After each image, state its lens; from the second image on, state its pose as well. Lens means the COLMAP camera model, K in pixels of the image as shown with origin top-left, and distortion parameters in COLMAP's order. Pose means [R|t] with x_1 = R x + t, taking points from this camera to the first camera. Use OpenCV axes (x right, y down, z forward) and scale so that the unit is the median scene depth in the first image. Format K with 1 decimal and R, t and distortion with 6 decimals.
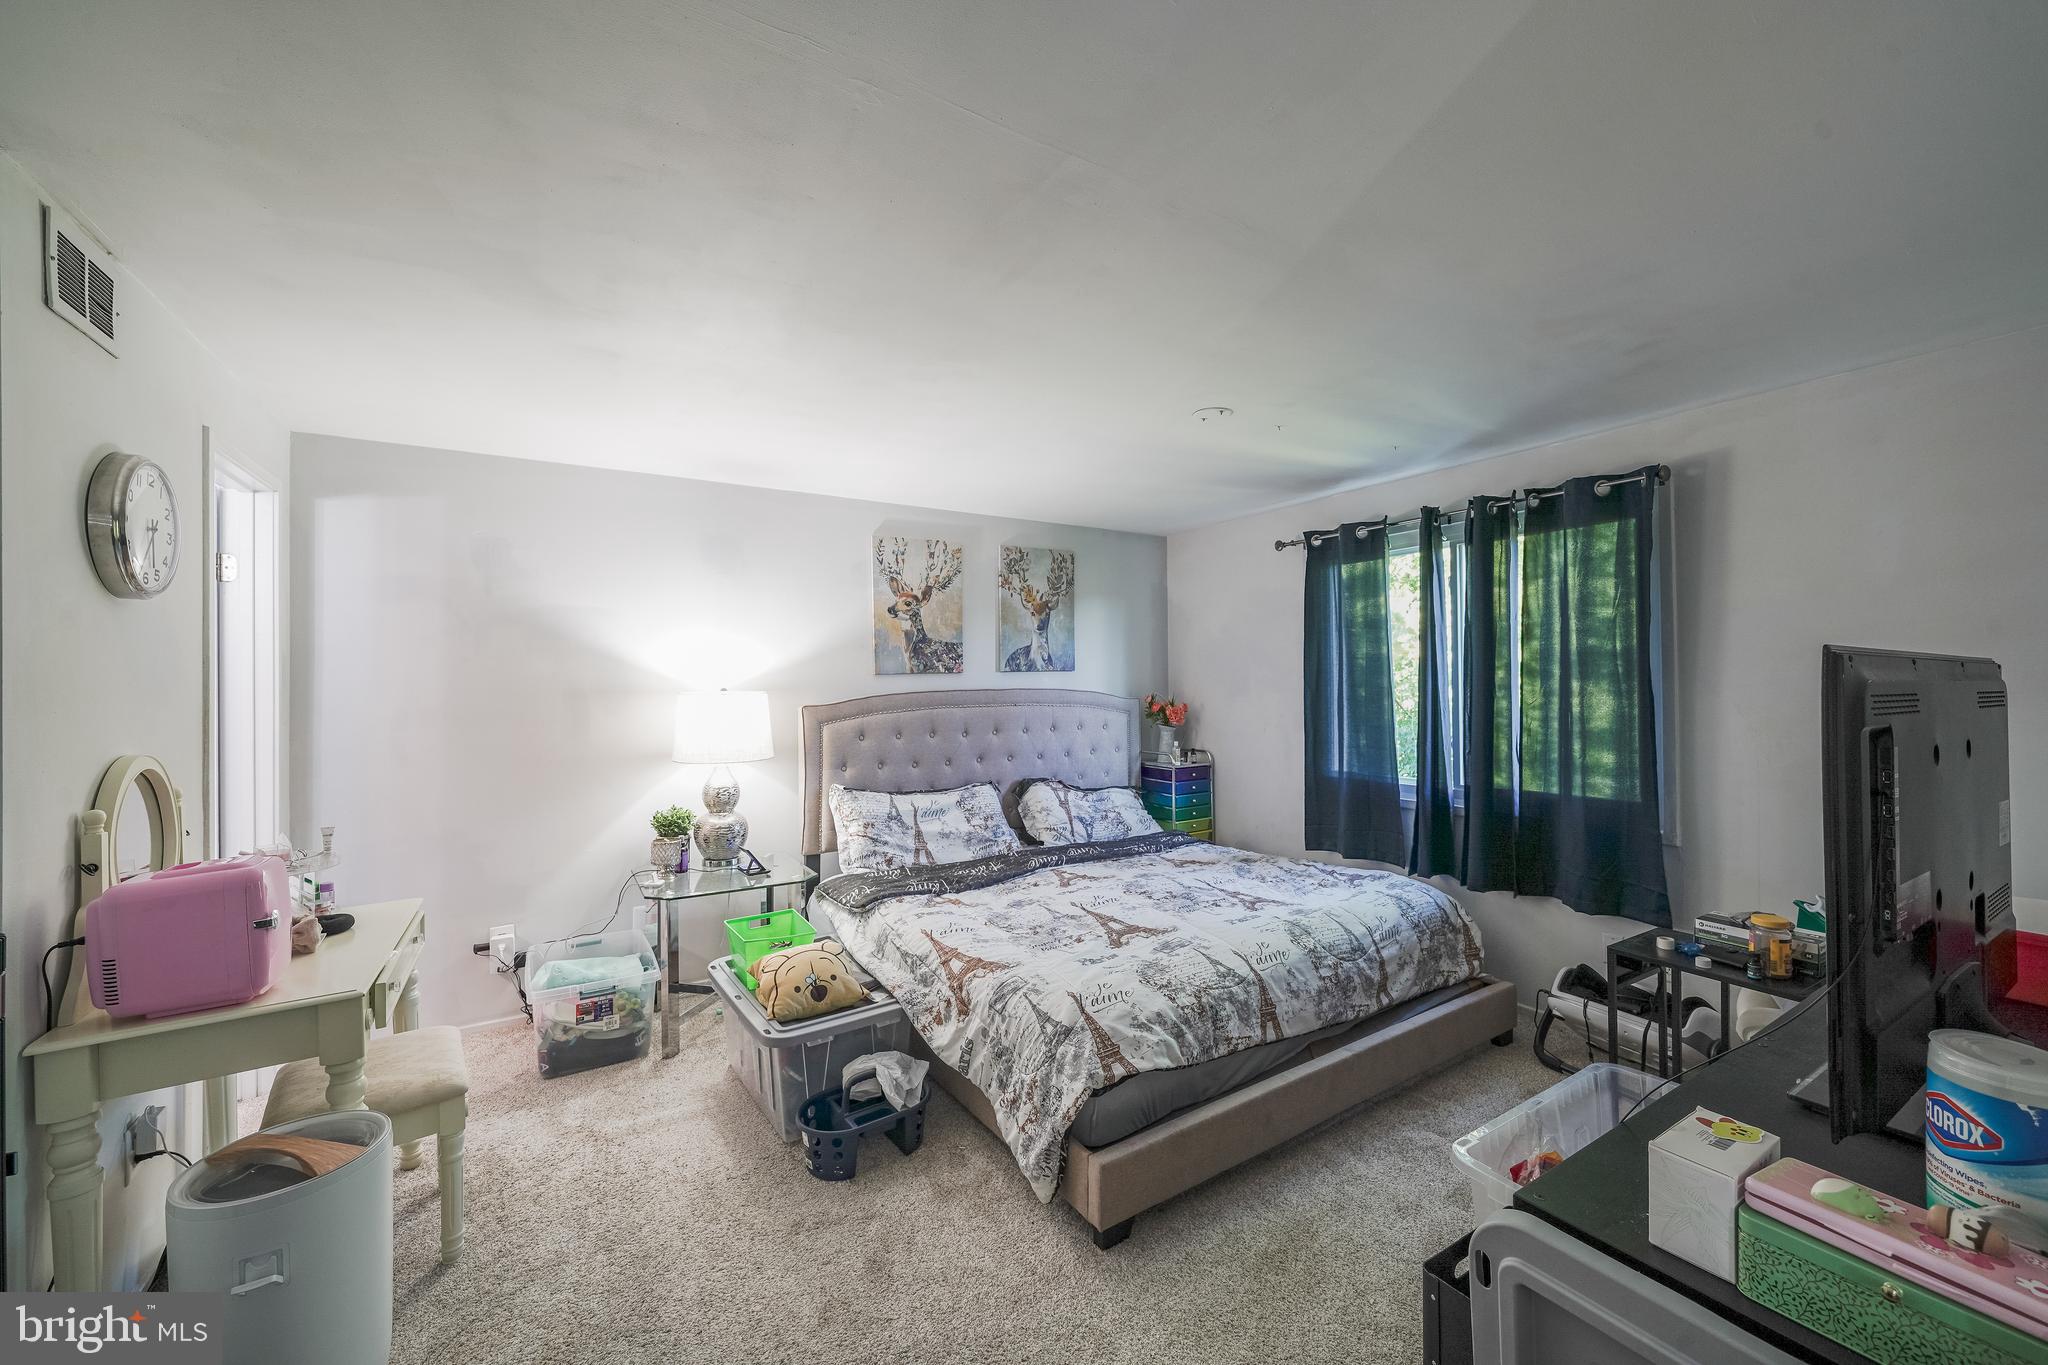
lens RADIAL K [[780.2, 0, 1030.6], [0, 780.2, 677.9], [0, 0, 1]] dist [-0.000620, 0.000000]
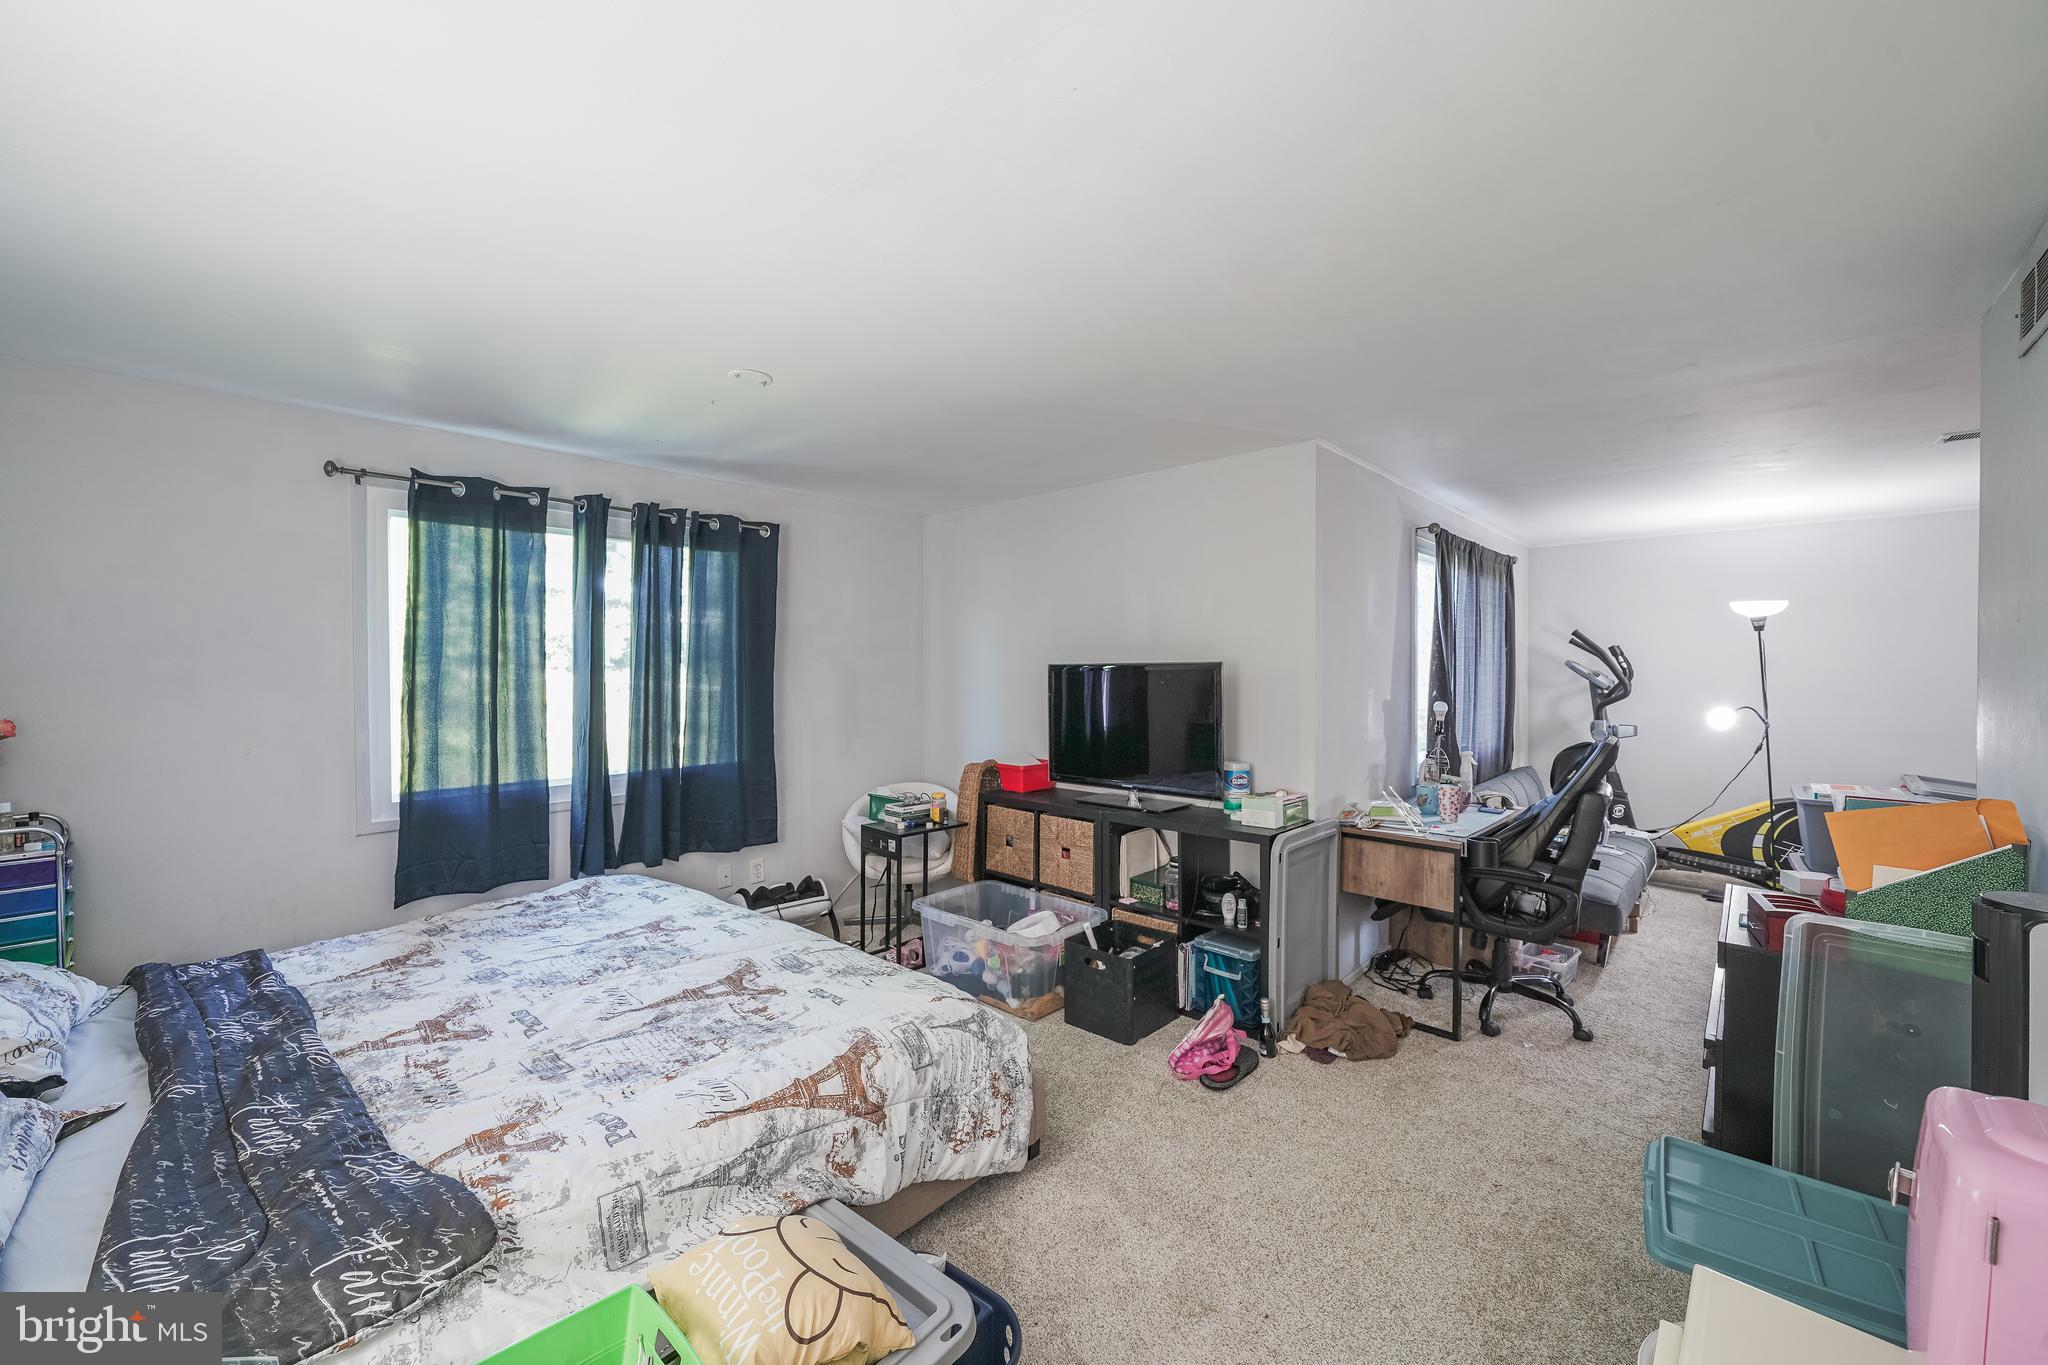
lens RADIAL K [[780.2, 0, 1032.3], [0, 780.2, 679.4], [0, 0, 1]] dist [-0.000620, 0.000000]
pose [[-0.253795, -0.008634, 0.967219, -0.599416], [-0.001772, 0.999963, 0.008461, 0.003094], [-0.967256, 0.000434, -0.253801, 0.751463]]
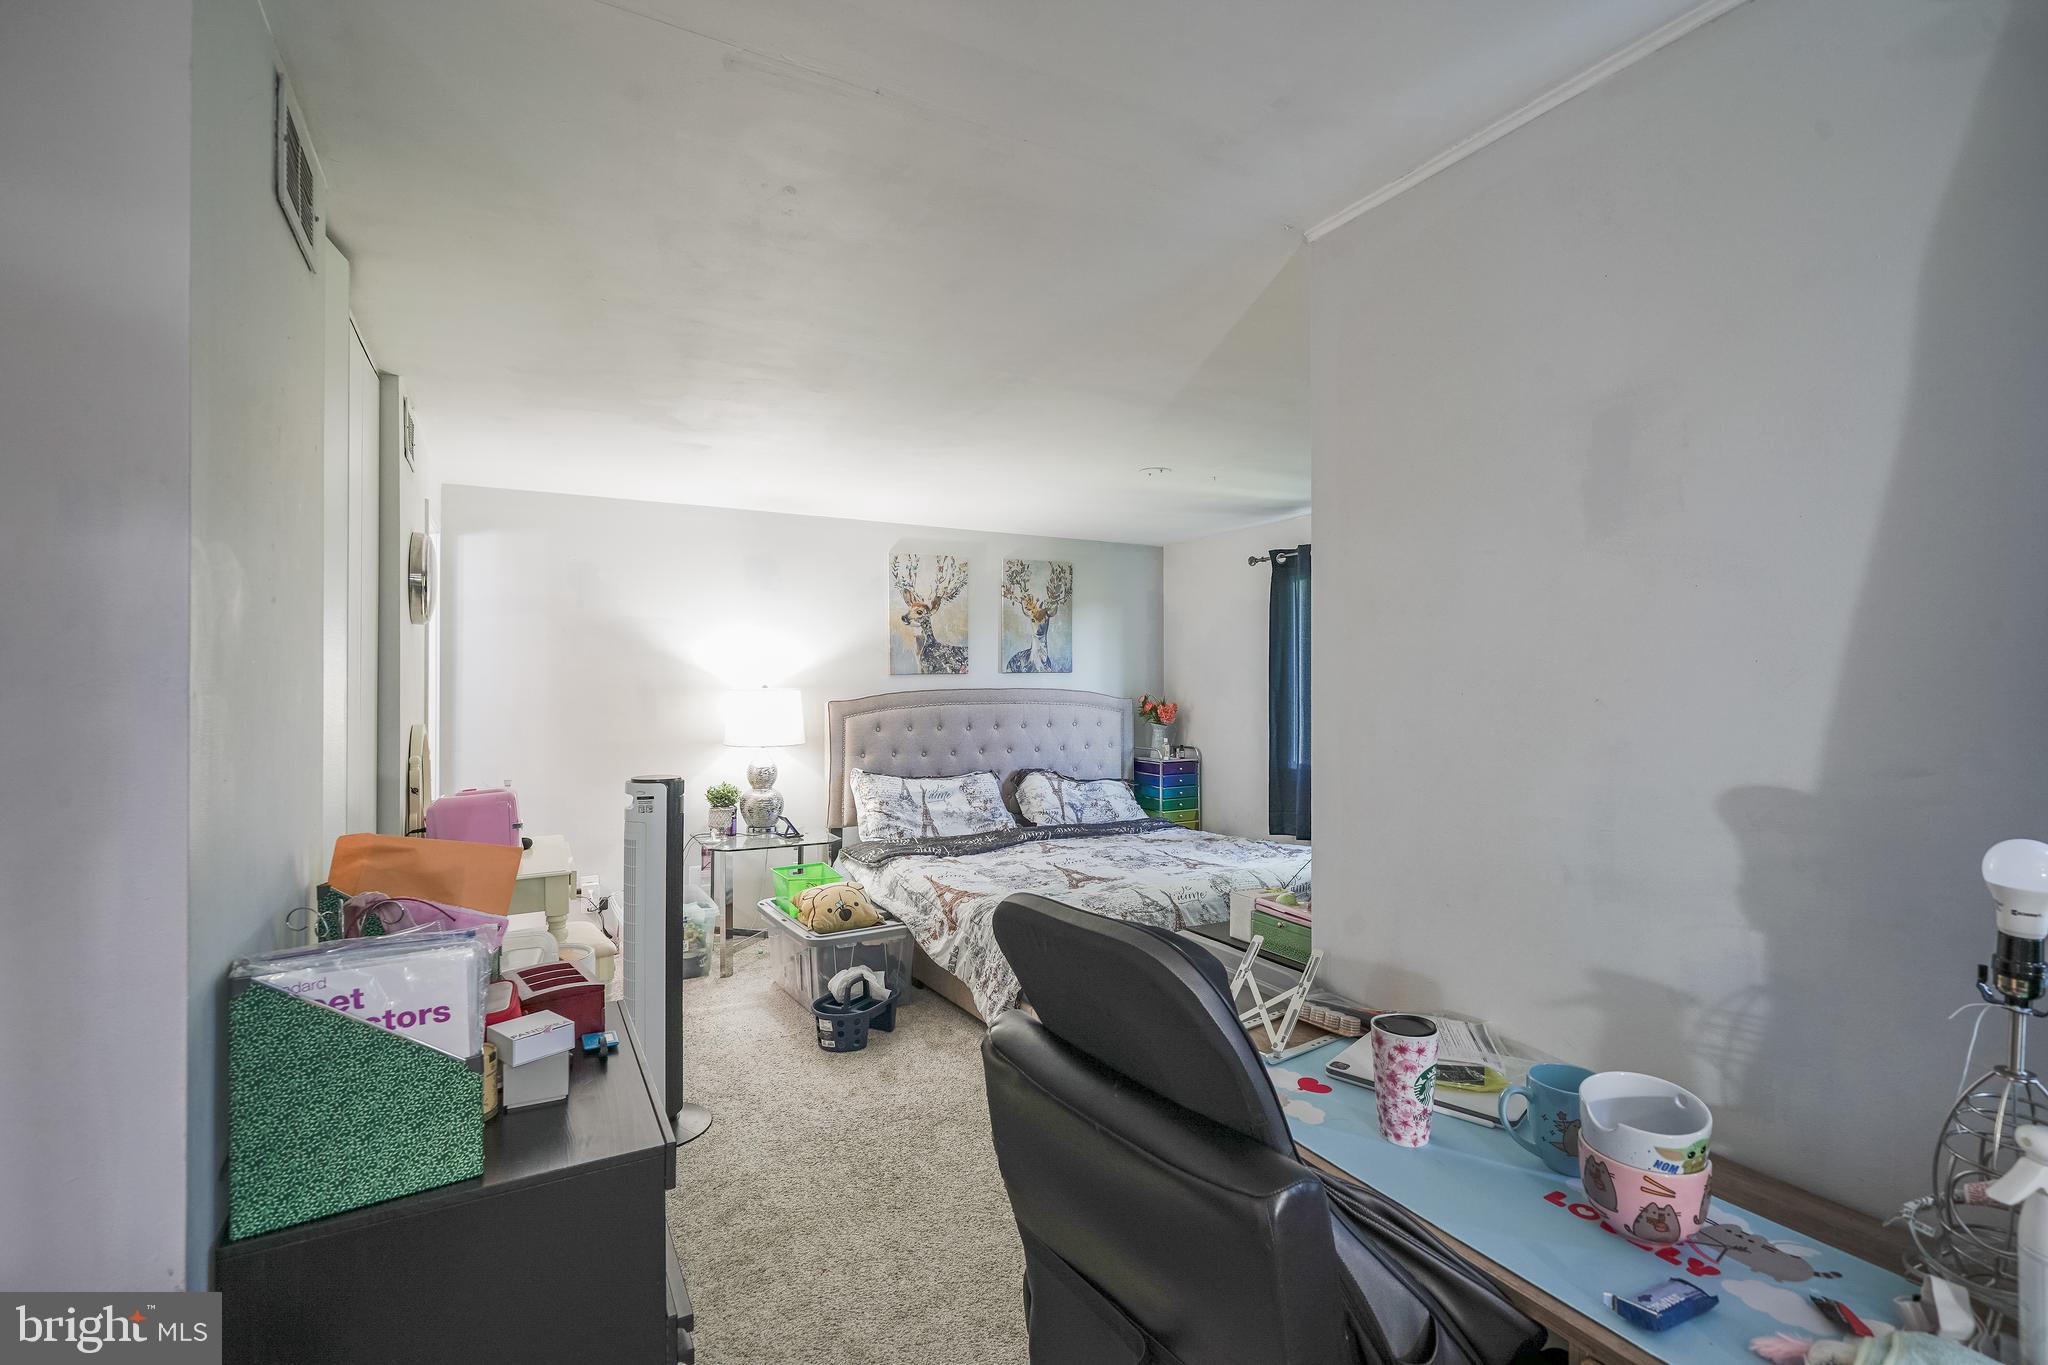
lens RADIAL K [[916.2, 0, 1028.7], [0, 916.2, 678.6], [0, 0, 1]] dist [0.000795, 0.000011]
pose [[0.998736, 0.007529, -0.049691, 0.085587], [-0.007503, 0.999972, 0.000706, -0.001267], [0.049694, -0.000332, 0.998764, -0.403628]]
